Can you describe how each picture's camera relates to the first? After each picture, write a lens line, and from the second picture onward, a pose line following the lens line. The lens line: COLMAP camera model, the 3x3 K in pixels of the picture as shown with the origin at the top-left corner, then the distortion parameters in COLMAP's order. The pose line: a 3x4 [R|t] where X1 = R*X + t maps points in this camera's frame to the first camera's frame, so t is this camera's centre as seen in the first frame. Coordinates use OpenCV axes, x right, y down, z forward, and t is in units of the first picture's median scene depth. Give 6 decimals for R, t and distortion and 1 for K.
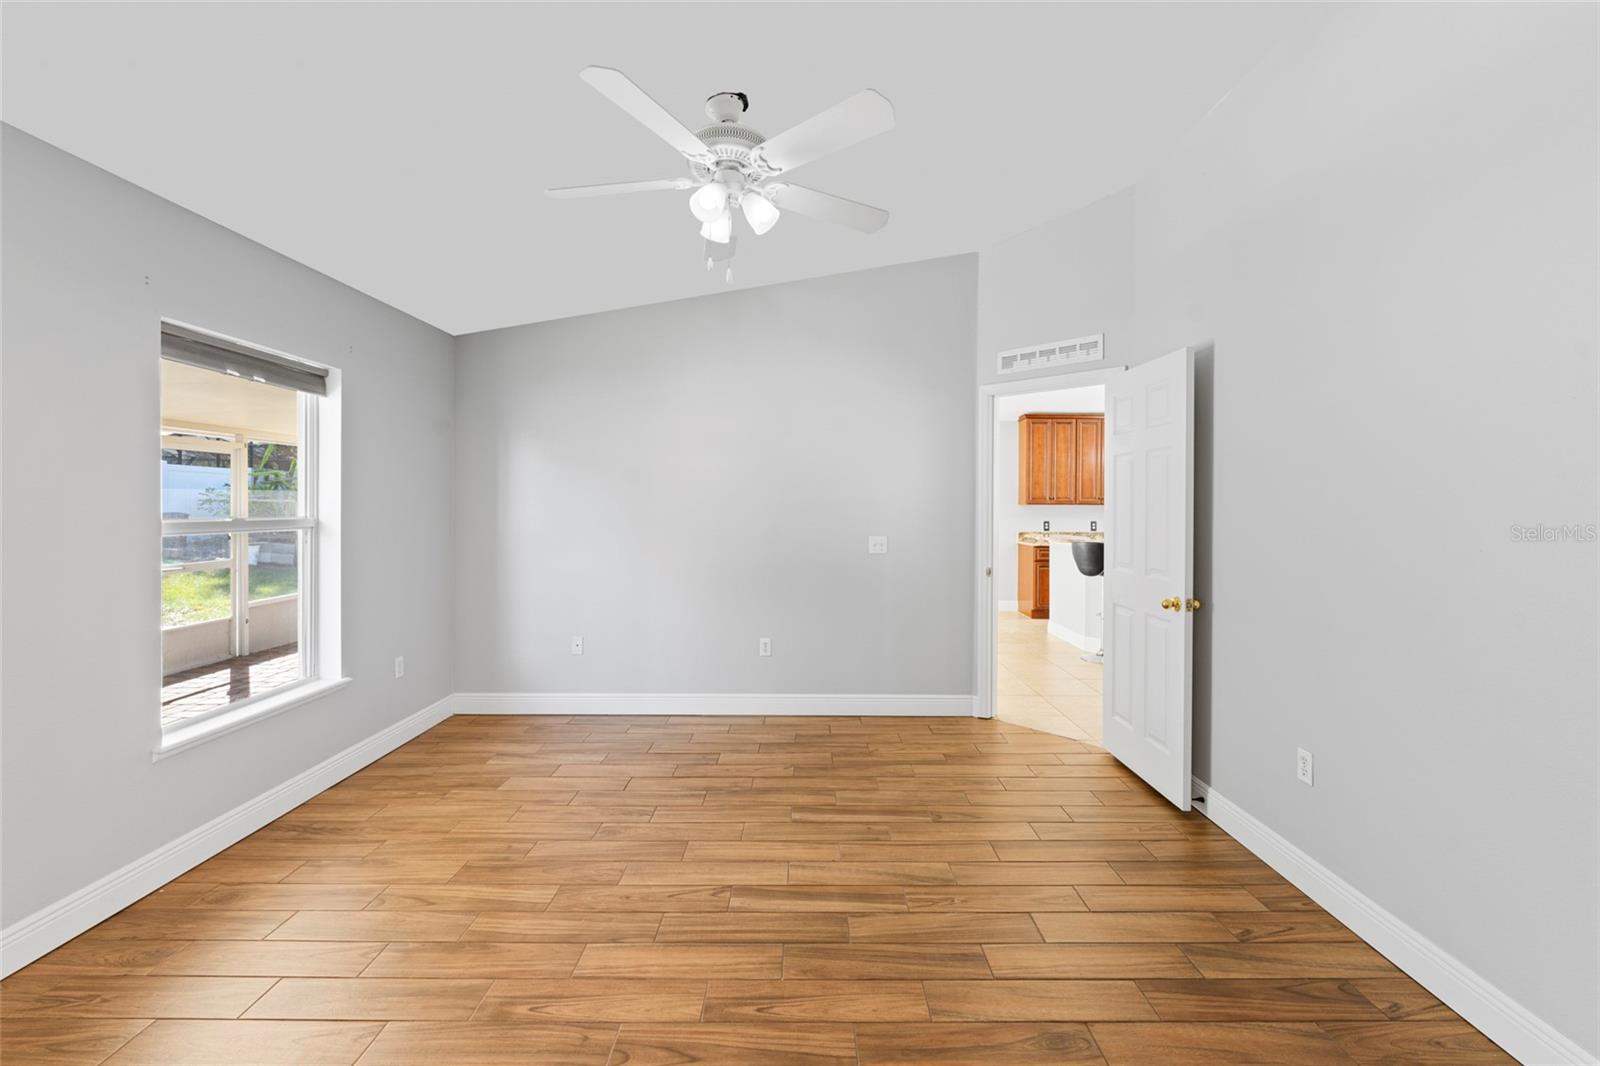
lens RADIAL K [[639.3, 0, 813.9], [0, 639.3, 503.5], [0, 0, 1]] dist [0.000601, -0.000402]
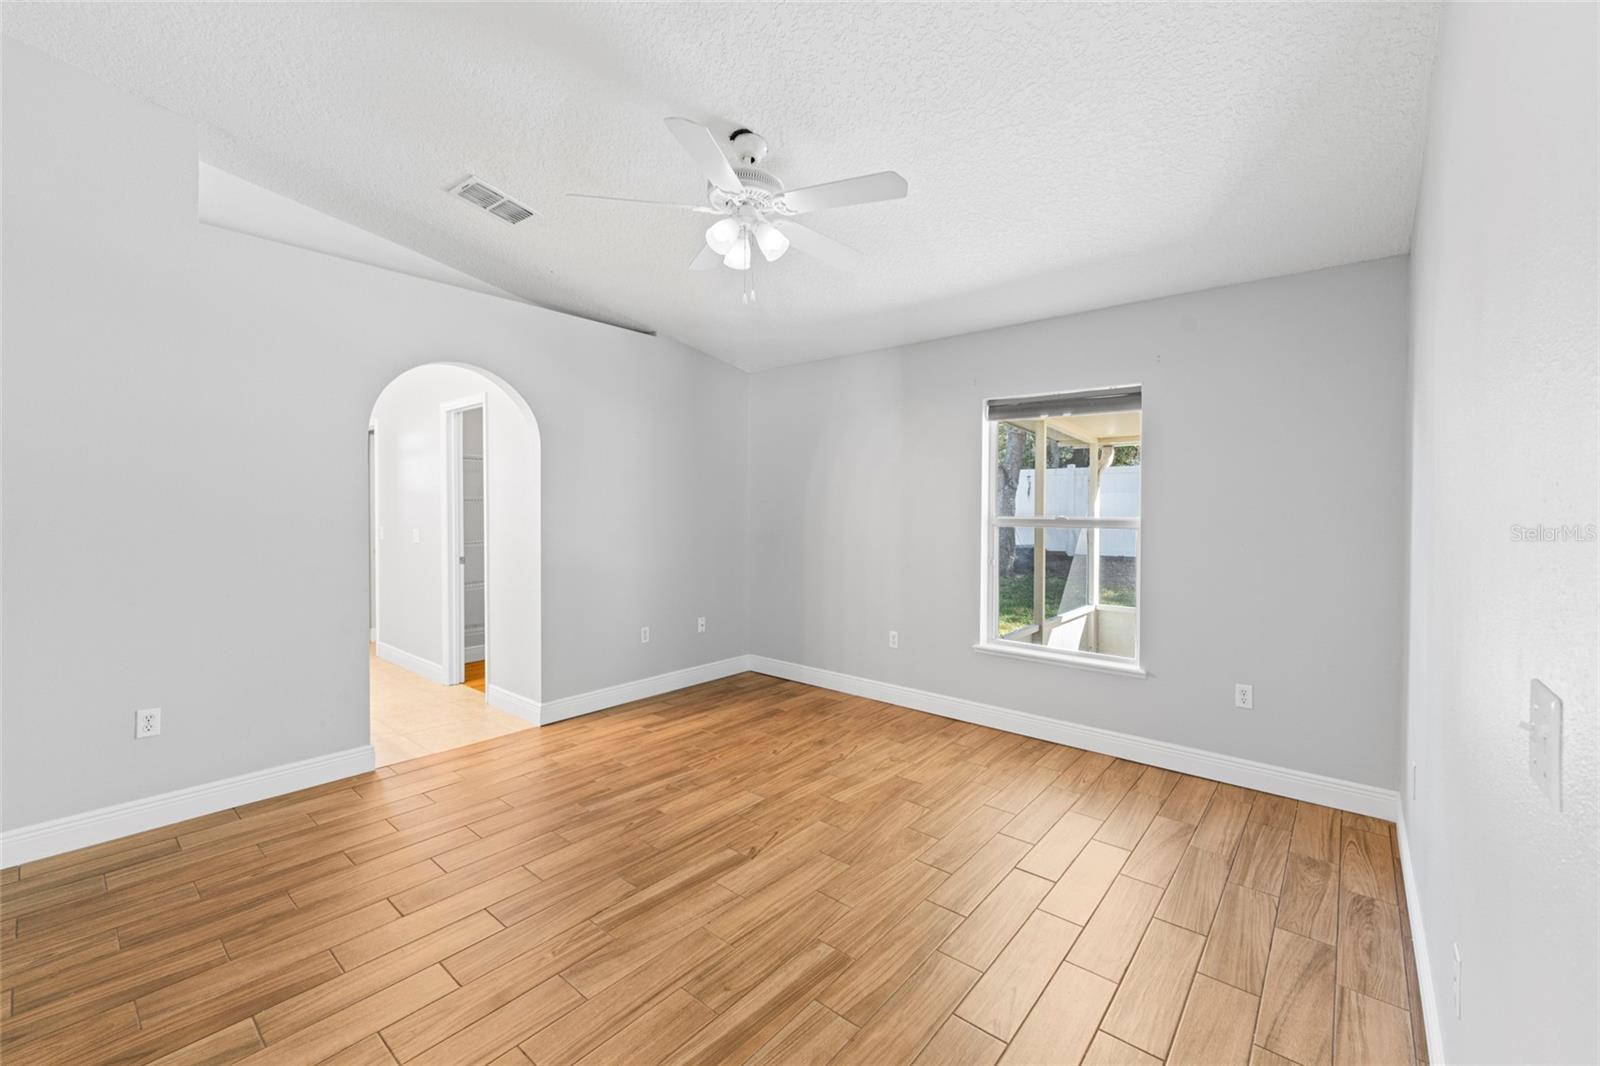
lens RADIAL K [[639.3, 0, 798.2], [0, 639.3, 525.4], [0, 0, 1]] dist [0.000601, -0.000402]
pose [[-0.644502, 0.014238, -0.764470, 0.622135], [-0.002624, 0.999780, 0.020832, 0.011954], [0.764598, 0.015432, -0.644323, 1.698974]]
